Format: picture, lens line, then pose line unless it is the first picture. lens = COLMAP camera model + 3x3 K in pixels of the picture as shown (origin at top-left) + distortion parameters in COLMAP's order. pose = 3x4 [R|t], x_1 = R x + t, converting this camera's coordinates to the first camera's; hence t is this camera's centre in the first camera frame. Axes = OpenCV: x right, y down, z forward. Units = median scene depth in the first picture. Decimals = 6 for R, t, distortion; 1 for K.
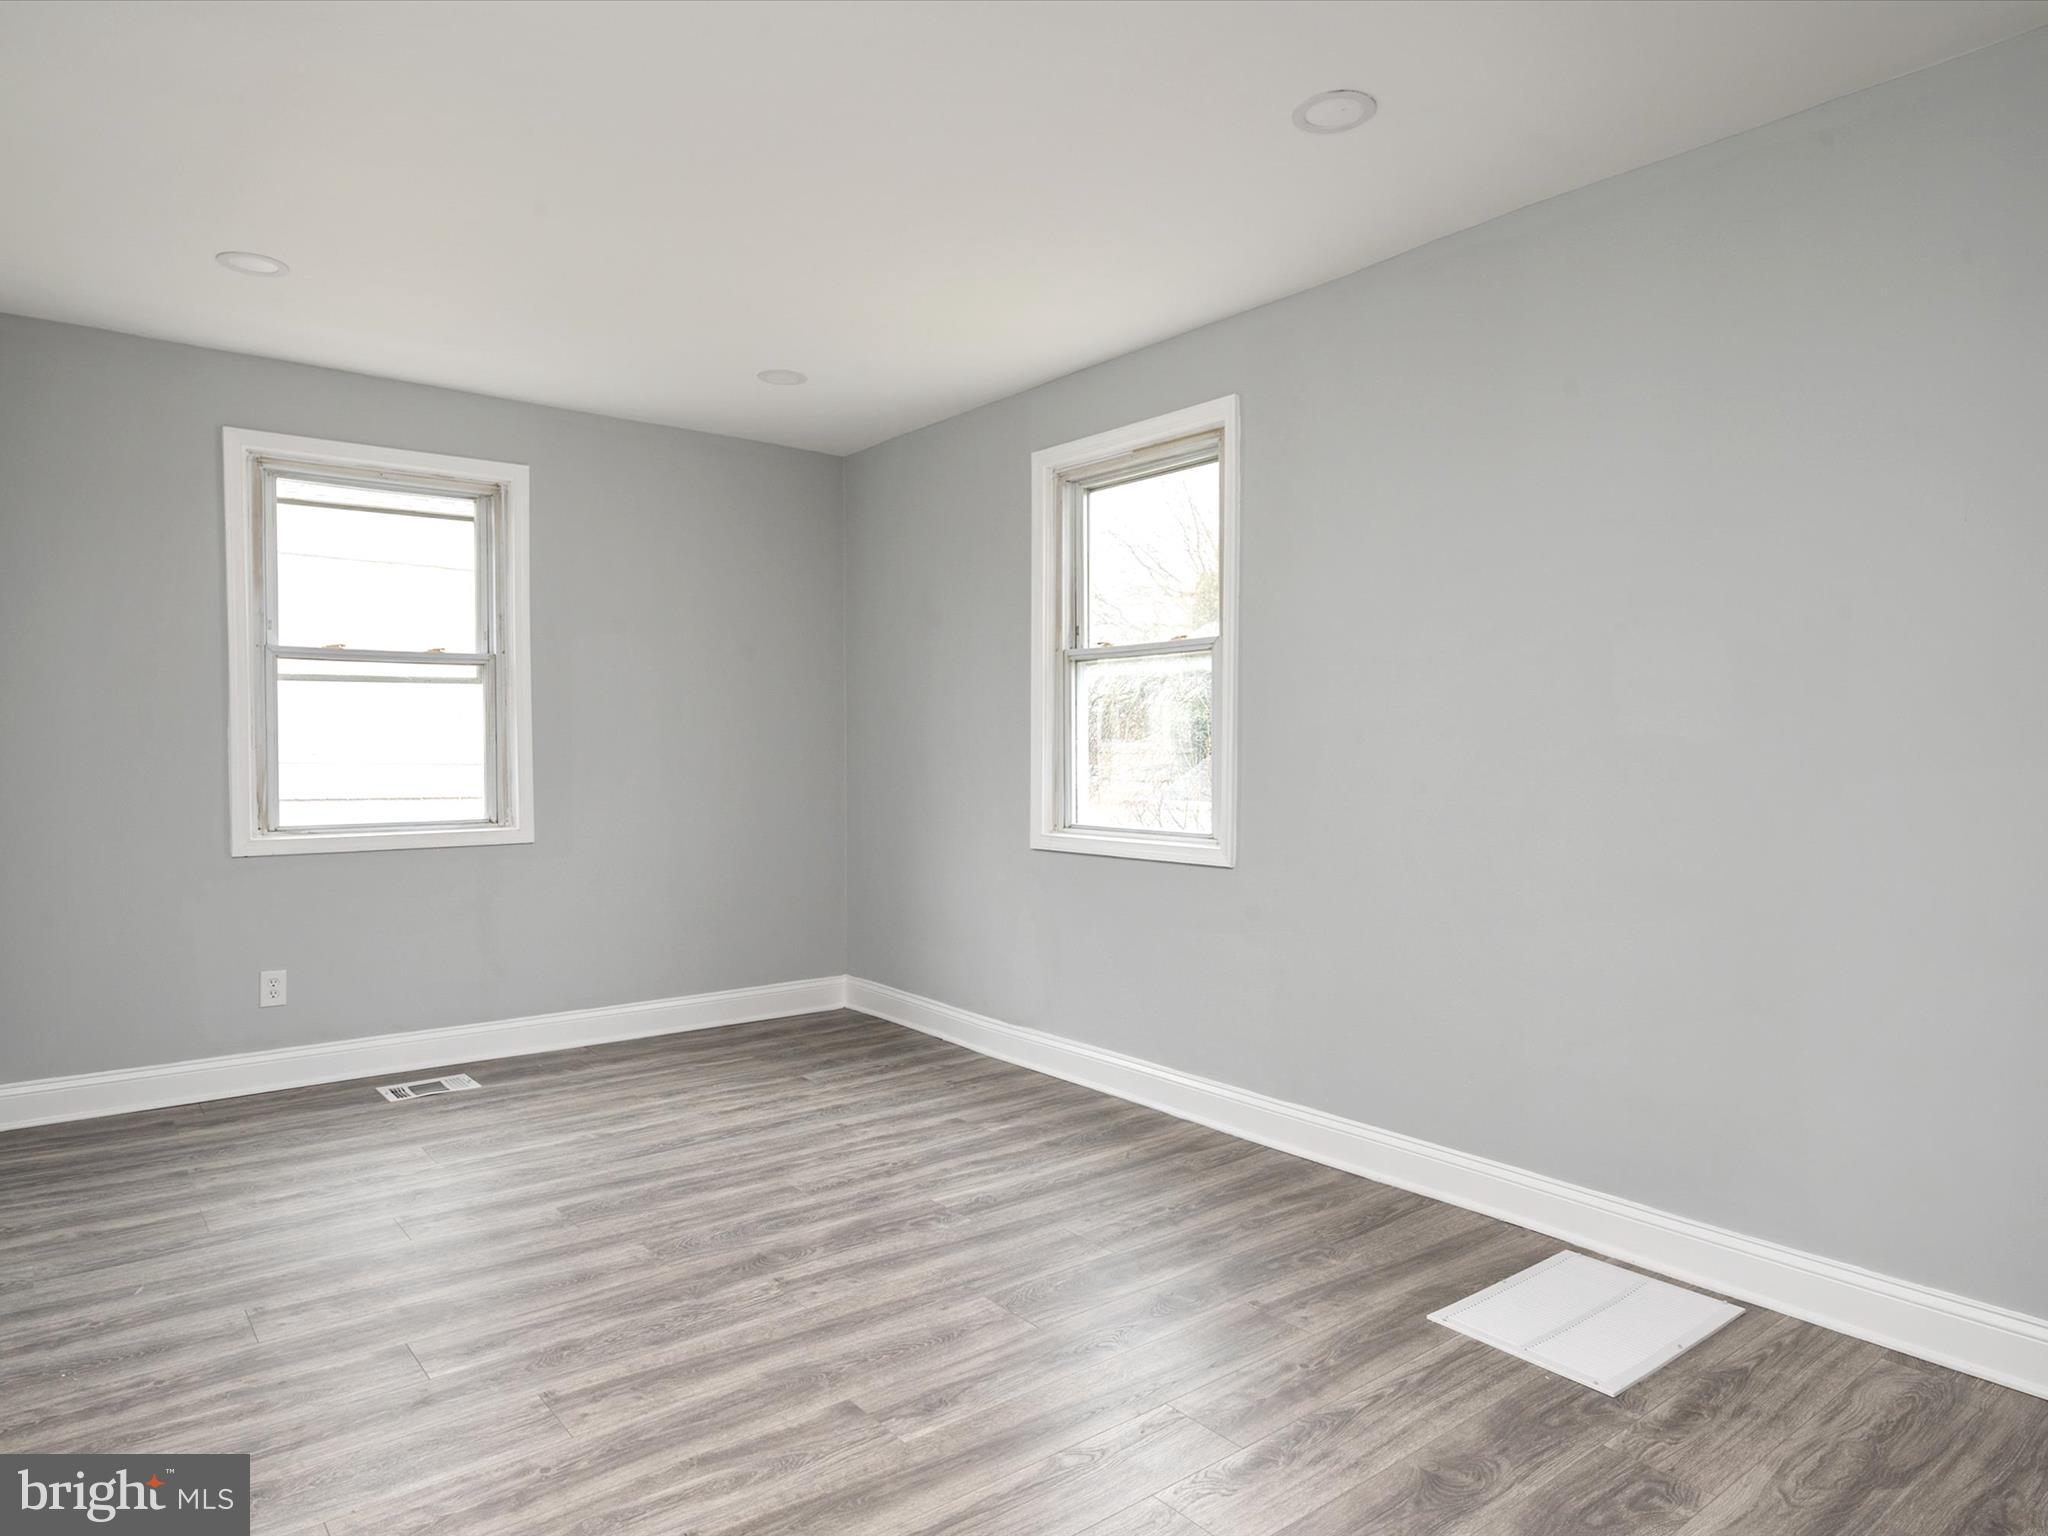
lens RADIAL K [[1238.2, 0, 1018.0], [0, 1238.2, 772.0], [0, 0, 1]] dist [0.008661, -0.000772]
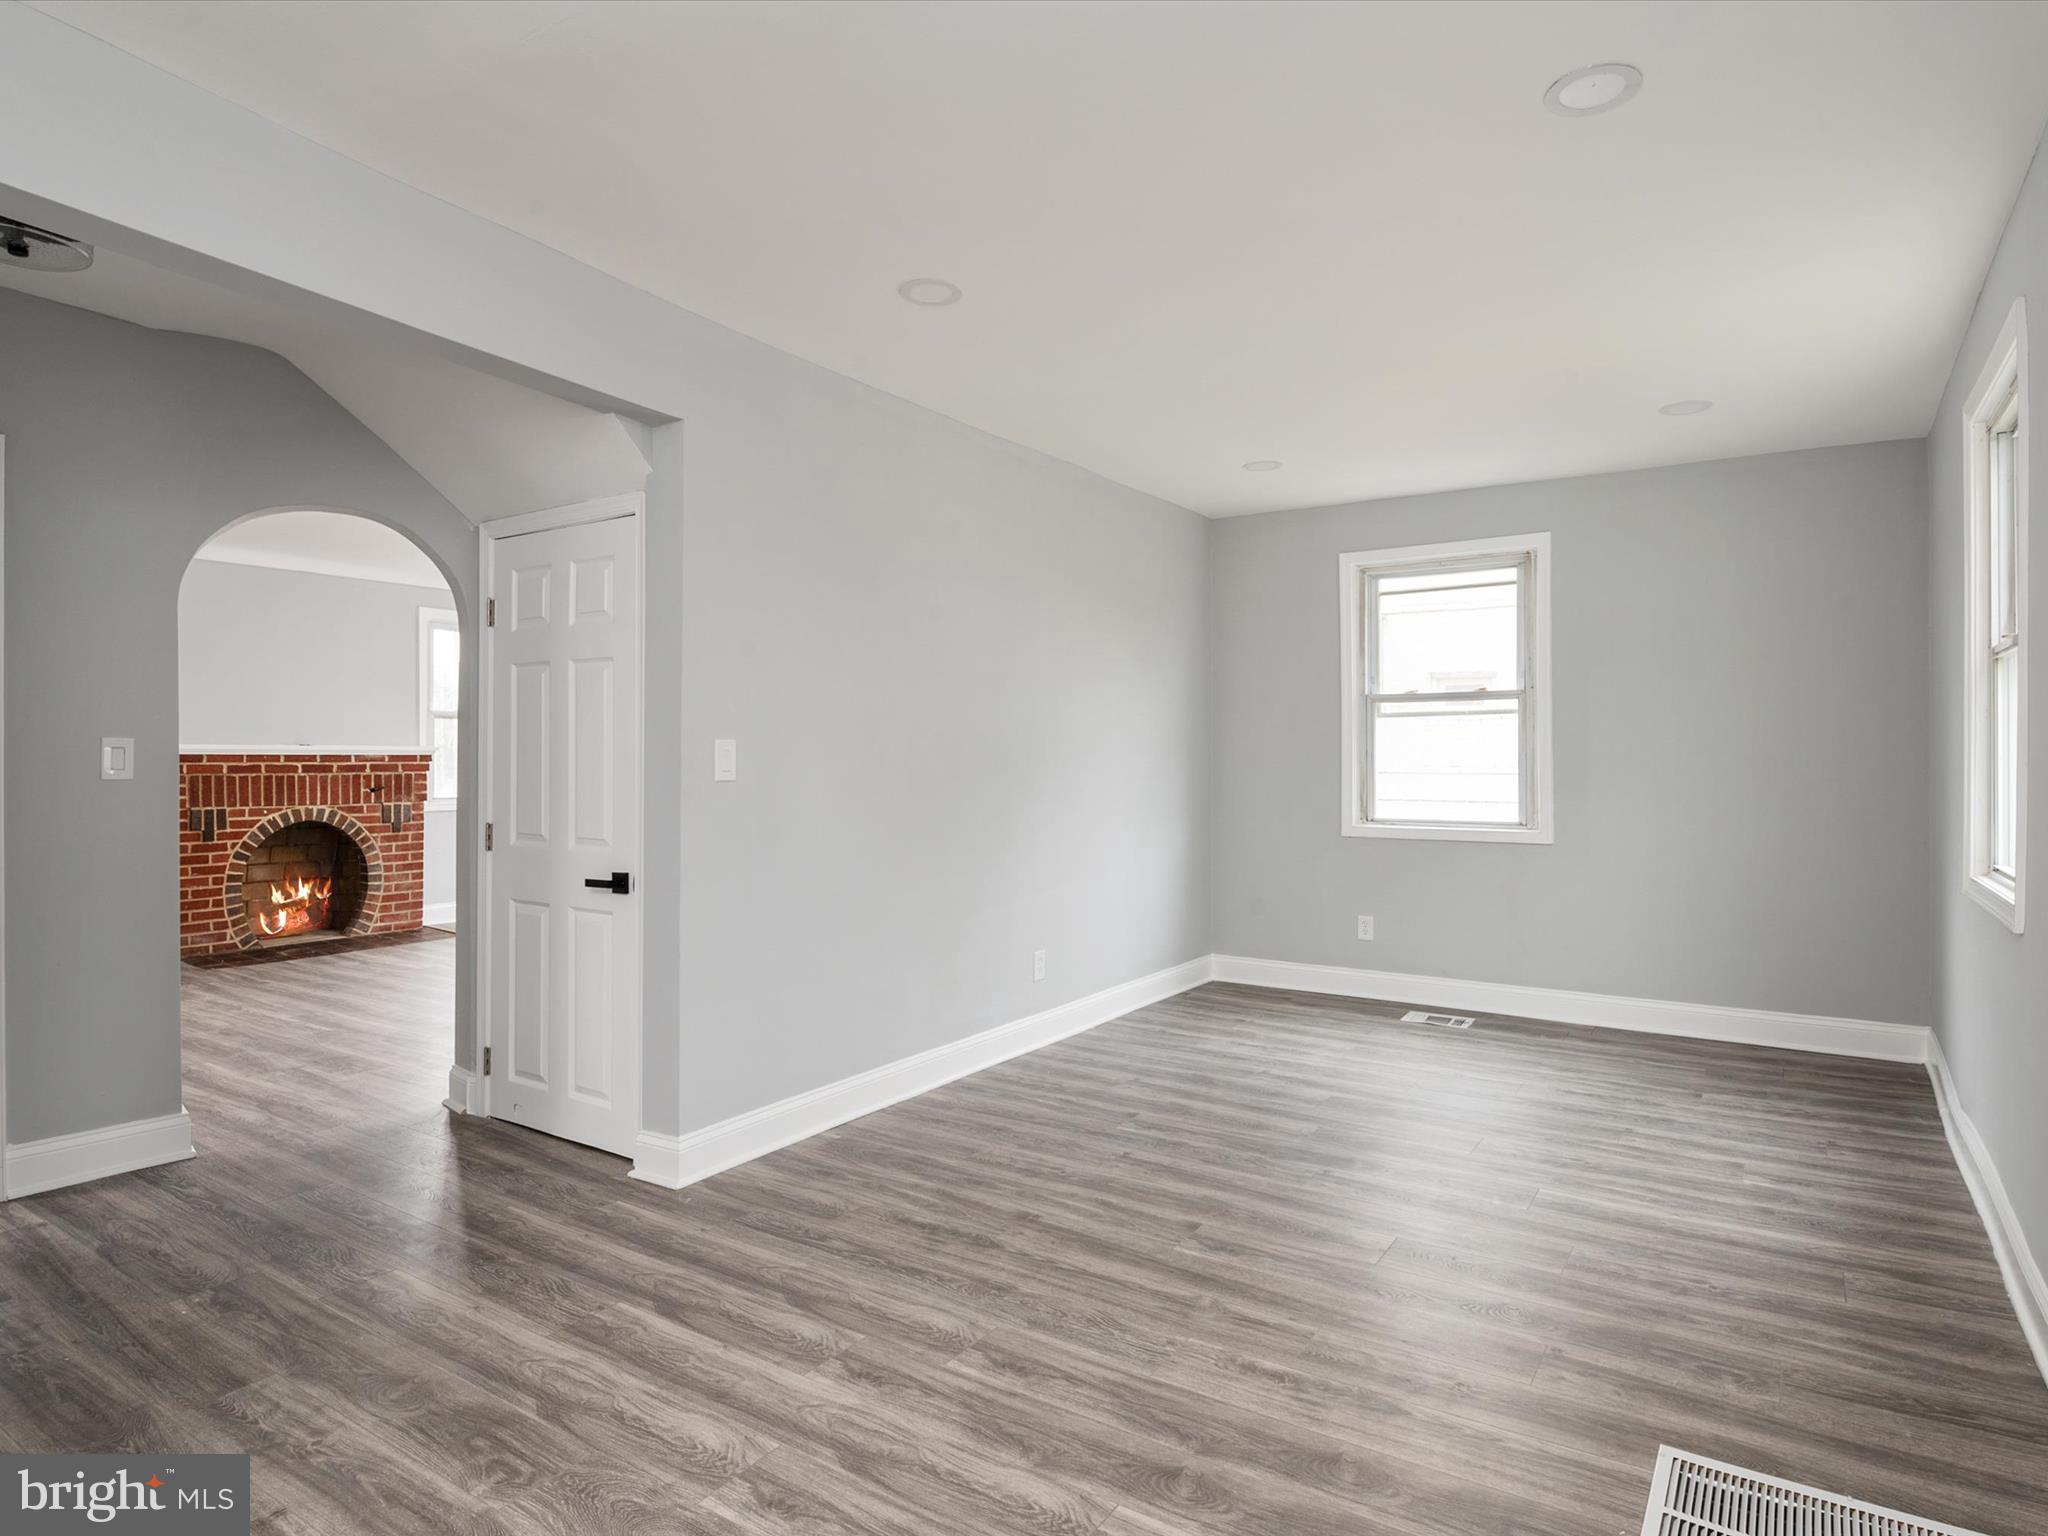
lens RADIAL K [[1126.8, 0, 1042.8], [0, 1126.8, 753.6], [0, 0, 1]] dist [-0.023931, -0.000454]
pose [[0.330897, -0.001923, -0.943665, 0.523248], [-0.020979, 0.999736, -0.009394, -0.011164], [0.943434, 0.022906, 0.330769, 0.195792]]
